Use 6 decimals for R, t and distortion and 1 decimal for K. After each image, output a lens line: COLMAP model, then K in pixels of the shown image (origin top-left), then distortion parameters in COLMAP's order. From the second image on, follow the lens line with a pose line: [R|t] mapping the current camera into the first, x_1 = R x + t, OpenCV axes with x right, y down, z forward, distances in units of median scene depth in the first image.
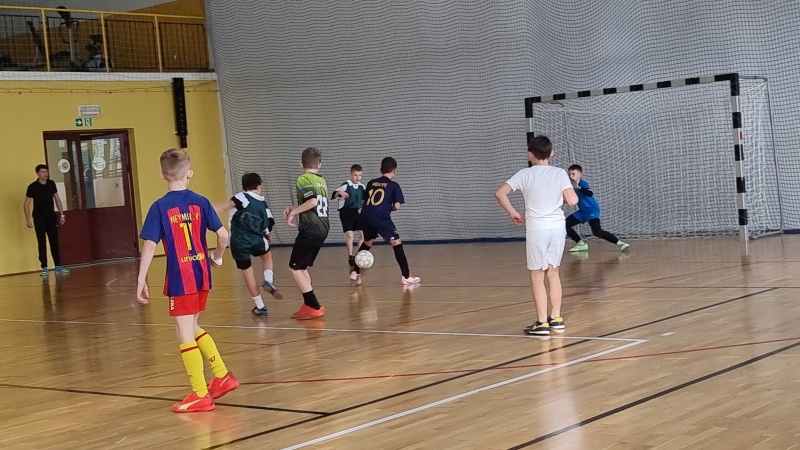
lens RADIAL K [[1477.9, 0, 400.0], [0, 1477.9, 225.0], [0, 0, 1]] dist [0.034638, 0.077706]
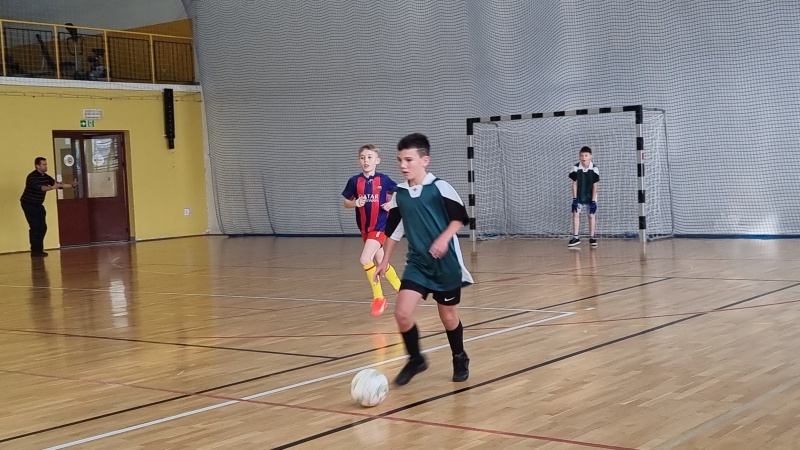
lens RADIAL K [[1477.9, 0, 400.0], [0, 1477.9, 225.0], [0, 0, 1]] dist [0.034638, 0.077706]
pose [[0.995525, 0.033513, 0.088360, -0.068633], [-0.032876, 0.999422, -0.008649, 0.012310], [-0.088599, 0.005706, 0.996051, -0.182338]]
